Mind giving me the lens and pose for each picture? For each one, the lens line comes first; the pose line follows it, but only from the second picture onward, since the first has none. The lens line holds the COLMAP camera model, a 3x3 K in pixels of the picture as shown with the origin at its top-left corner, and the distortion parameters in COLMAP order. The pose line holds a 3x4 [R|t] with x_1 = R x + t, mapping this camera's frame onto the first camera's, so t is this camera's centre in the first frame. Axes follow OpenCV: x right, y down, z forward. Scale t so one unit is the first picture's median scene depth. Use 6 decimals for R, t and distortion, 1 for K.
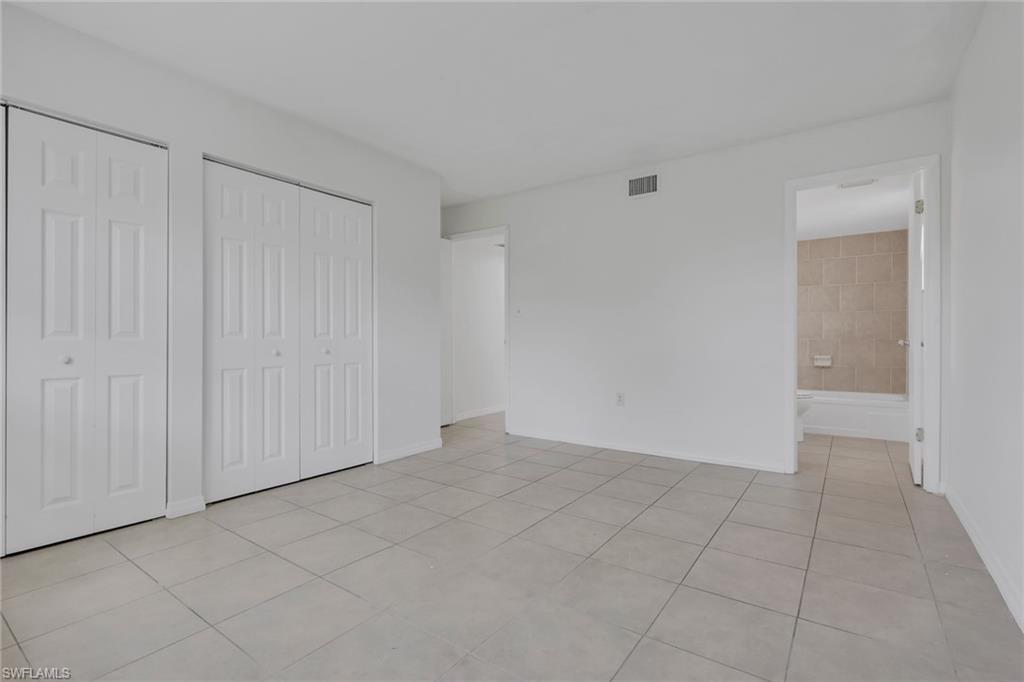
lens RADIAL K [[481.6, 0, 507.9], [0, 481.6, 340.1], [0, 0, 1]] dist [0.000398, 0.002022]
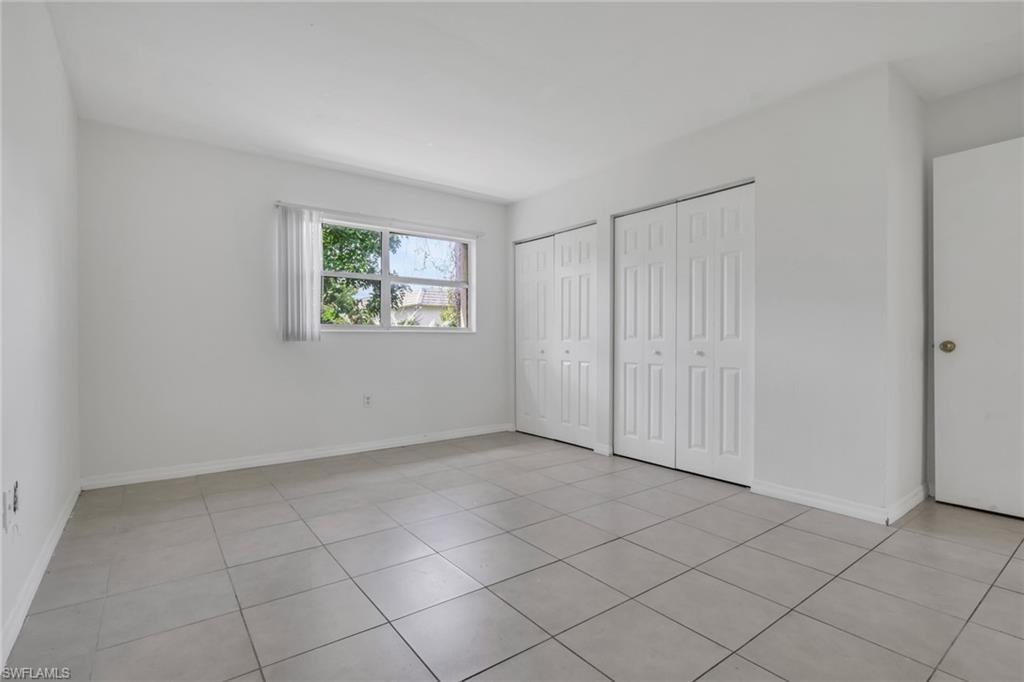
lens RADIAL K [[481.6, 0, 513.5], [0, 481.6, 341.4], [0, 0, 1]] dist [0.000398, 0.002022]
pose [[-0.299221, 0.005368, -0.954169, 1.434568], [0.002877, 0.999985, 0.004724, -0.015458], [0.954180, -0.001331, -0.299232, 1.902345]]
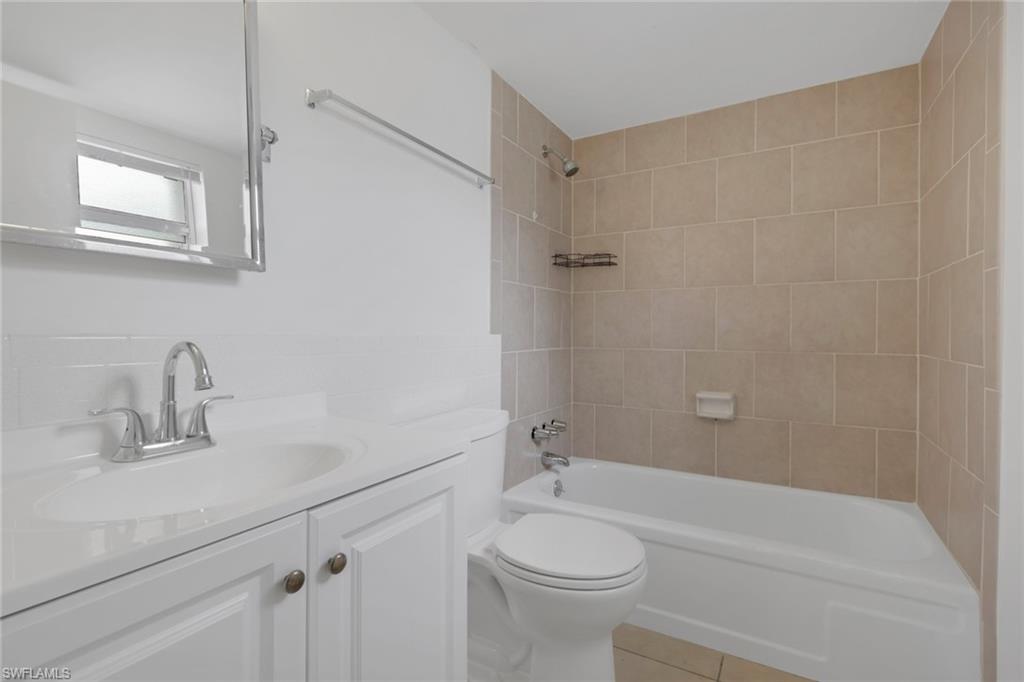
lens RADIAL K [[481.6, 0, 520.7], [0, 481.6, 348.7], [0, 0, 1]] dist [0.000398, 0.002022]
pose [[0.992532, -0.004078, 0.121918, 0.434115], [0.002143, 0.999870, 0.015998, -0.011788], [-0.121967, -0.015617, 0.992411, 0.605750]]
